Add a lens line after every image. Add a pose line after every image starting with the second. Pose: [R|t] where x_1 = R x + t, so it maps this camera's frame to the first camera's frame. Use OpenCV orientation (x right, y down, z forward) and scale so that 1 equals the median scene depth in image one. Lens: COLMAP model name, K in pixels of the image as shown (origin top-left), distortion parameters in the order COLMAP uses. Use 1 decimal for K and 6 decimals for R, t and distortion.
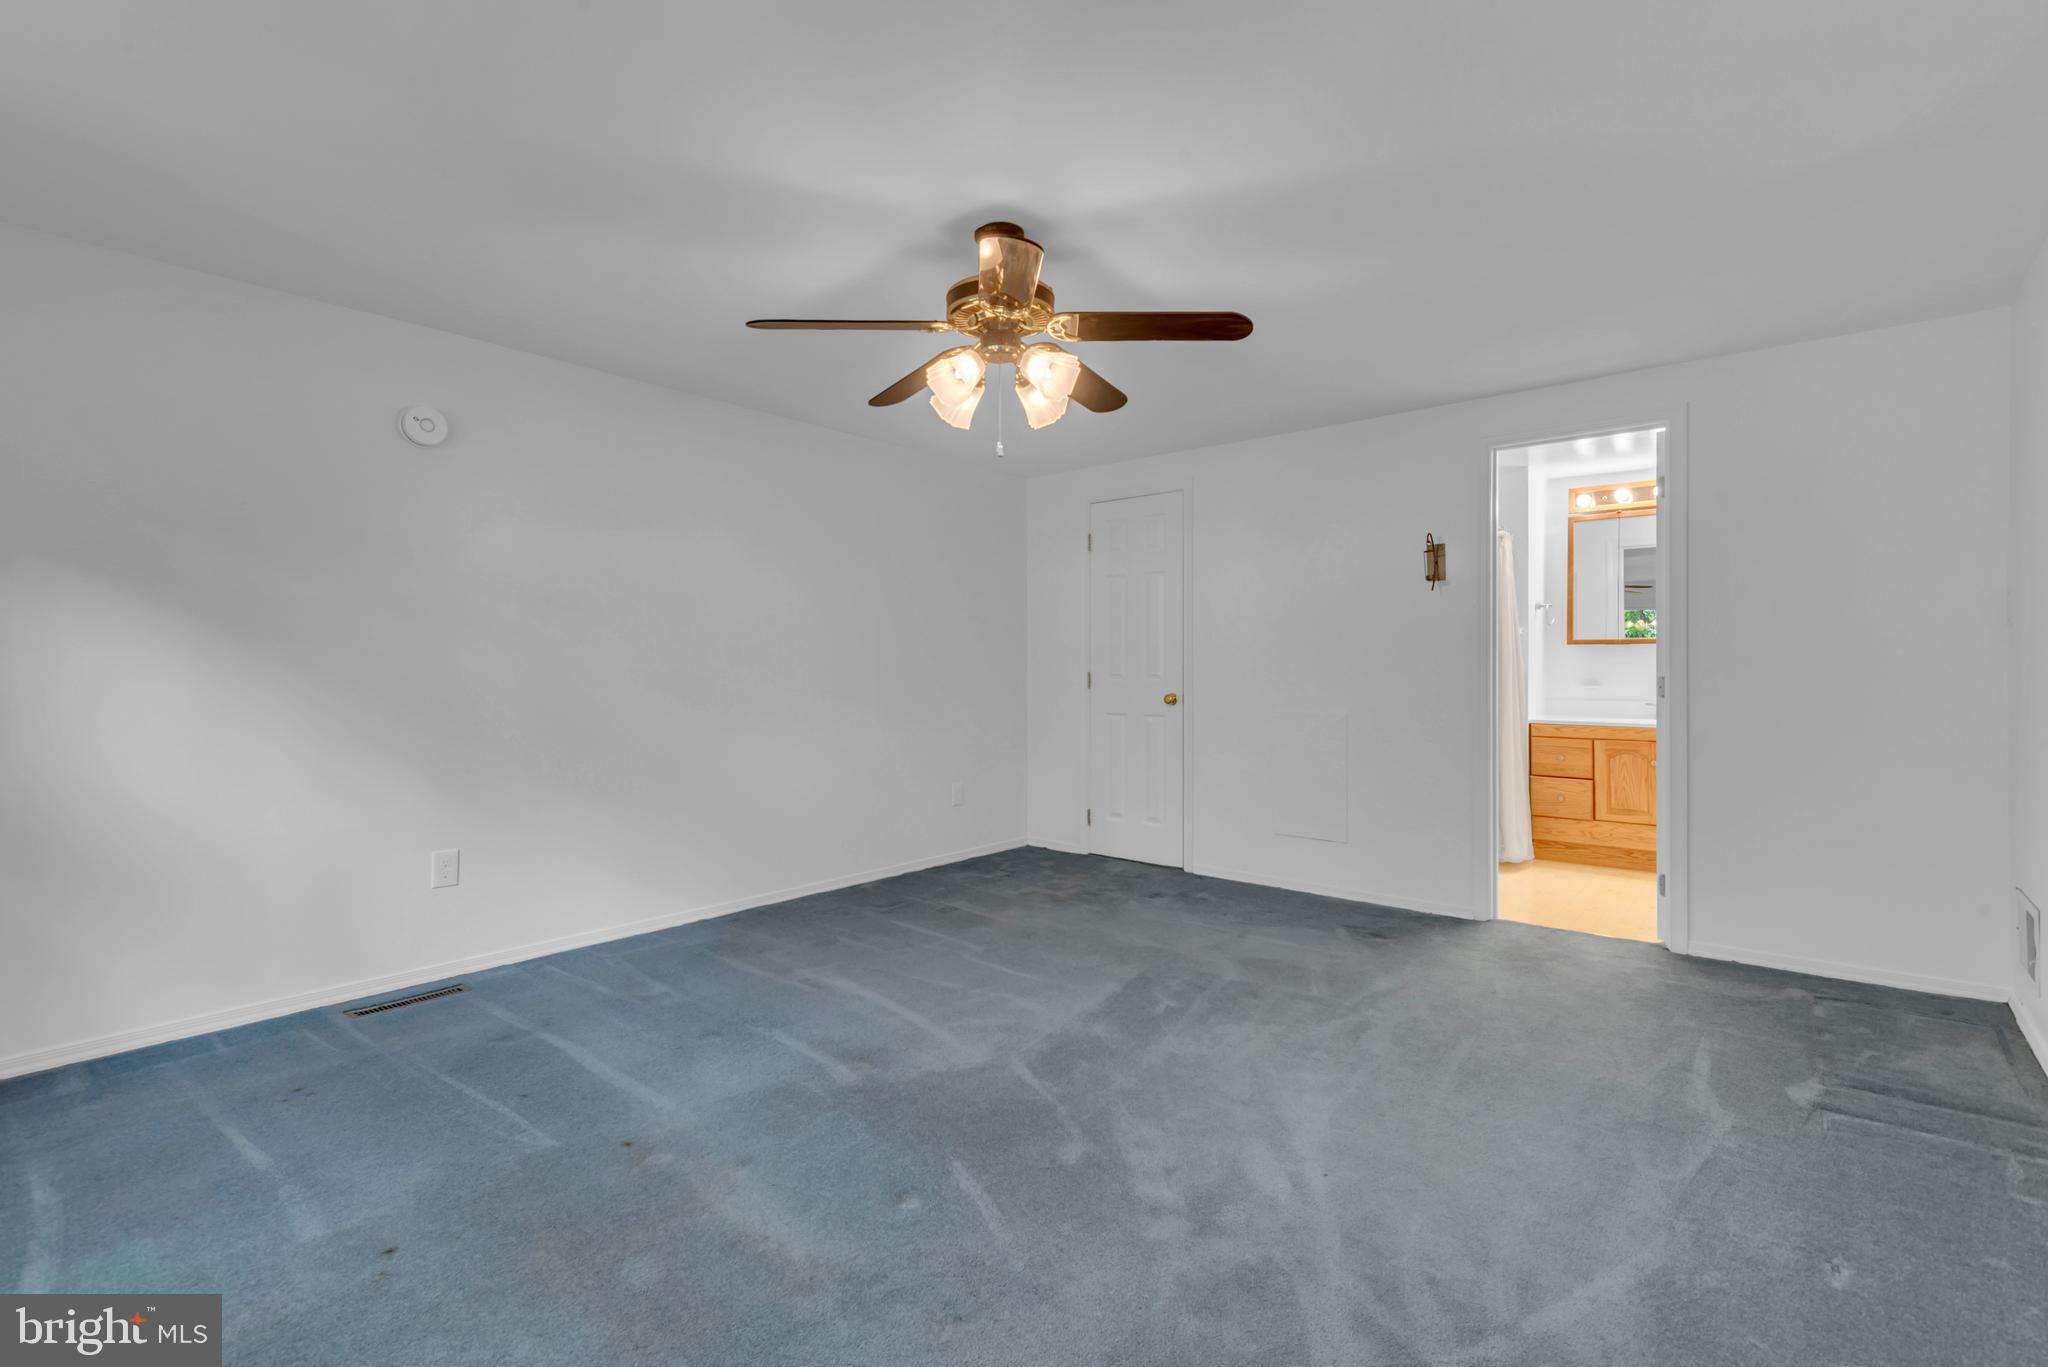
lens RADIAL K [[949.3, 0, 1016.4], [0, 949.3, 666.5], [0, 0, 1]] dist [0.025955, -0.018535]
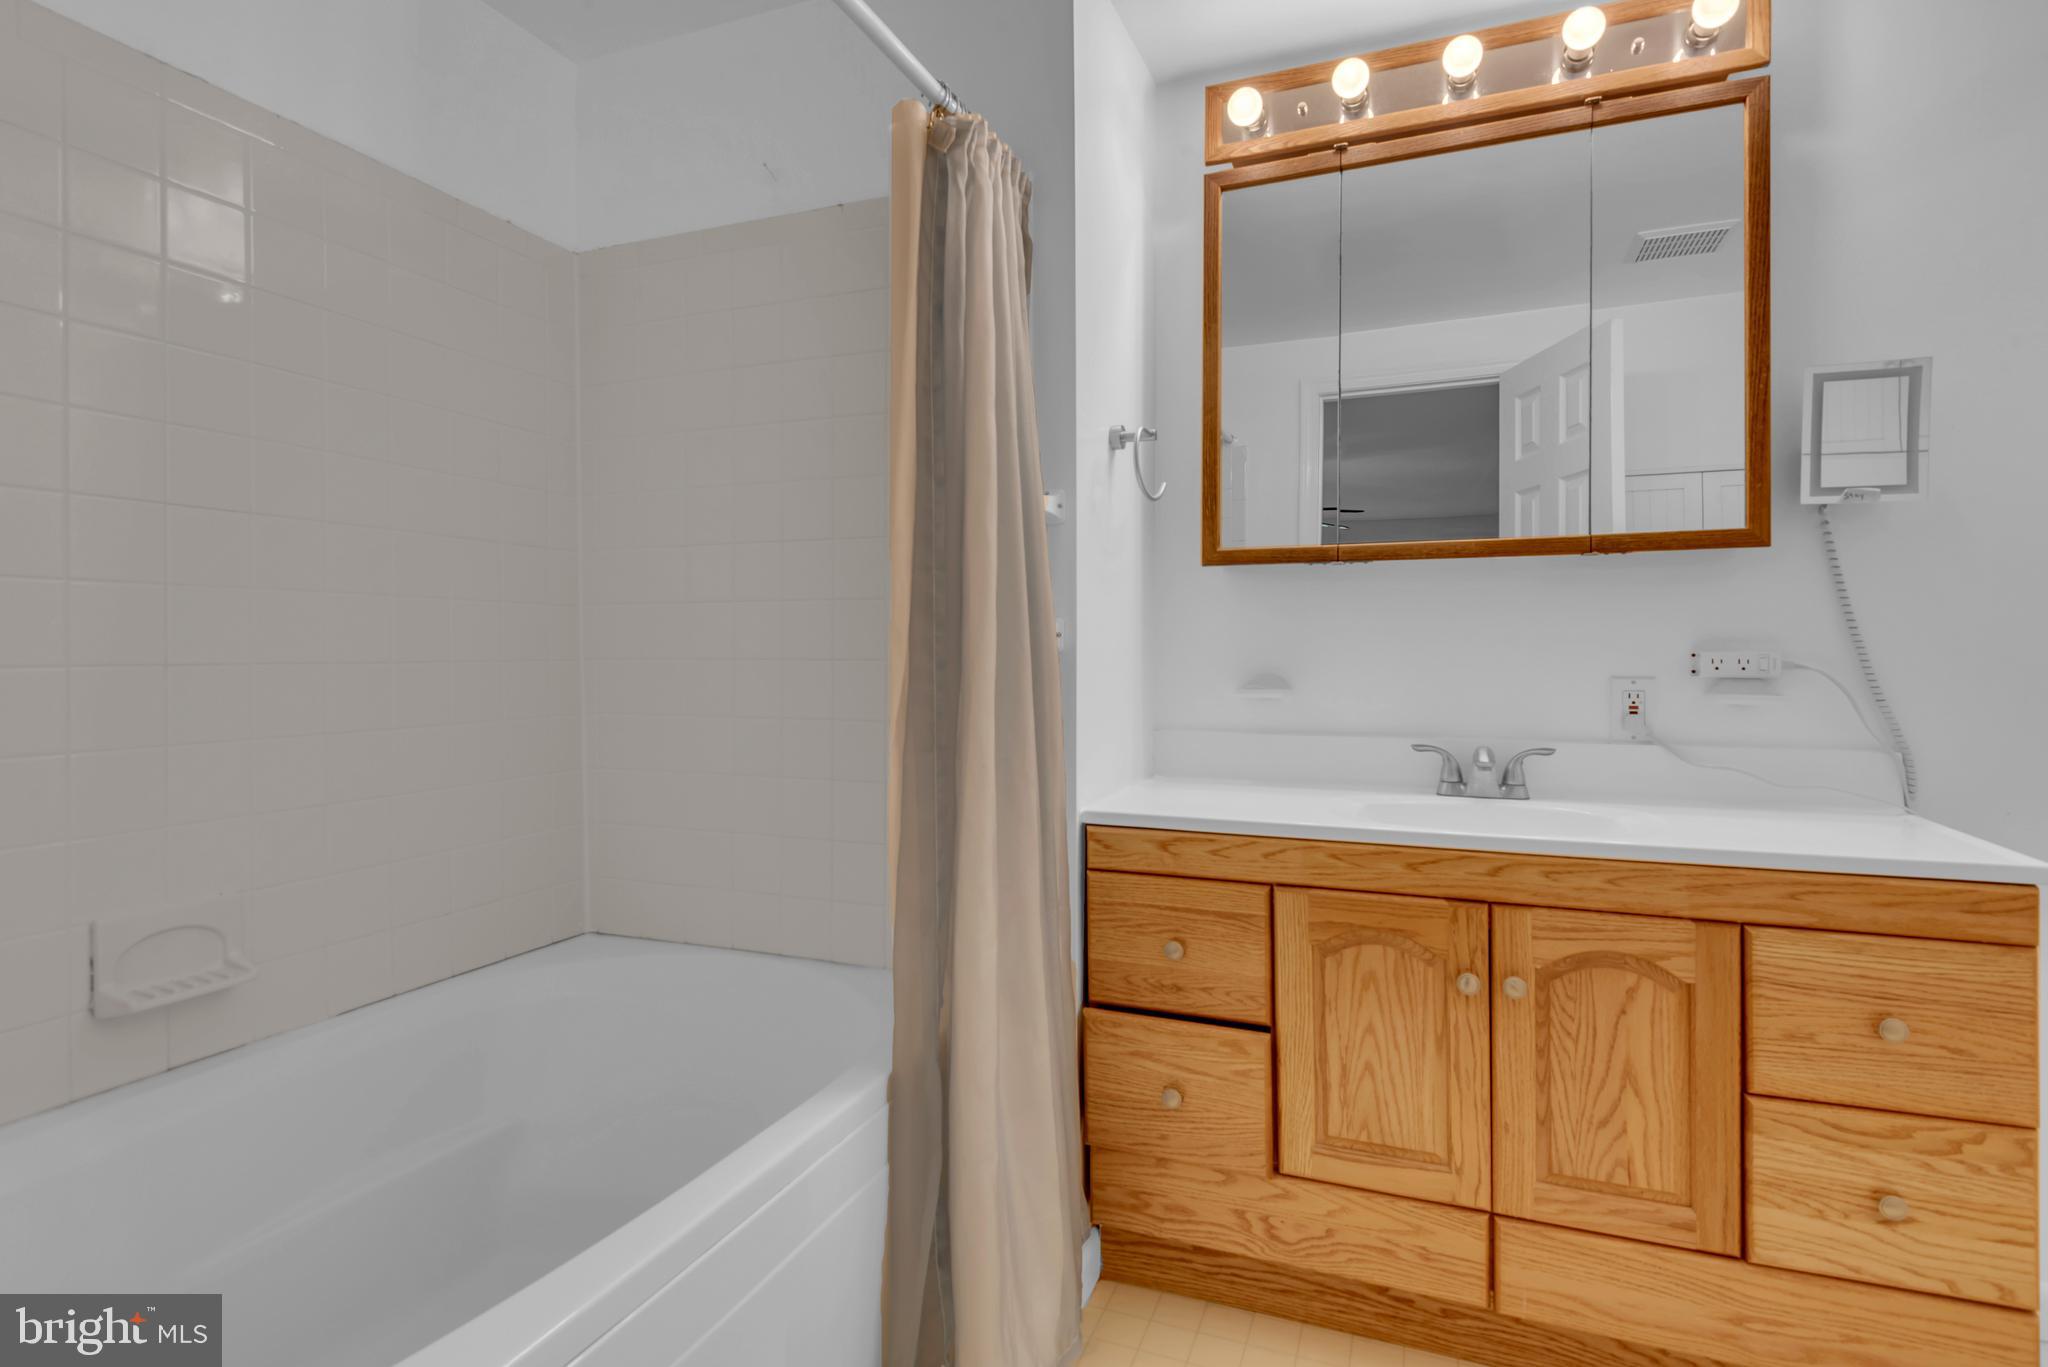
lens RADIAL K [[1045.6, 0, 1027.6], [0, 1045.6, 637.1], [0, 0, 1]] dist [-0.003978, -0.001161]
pose [[0.950636, -0.006543, 0.310240, 0.437157], [0.005290, 0.999974, 0.004879, 0.000774], [-0.310264, -0.002997, 0.950646, 0.725607]]
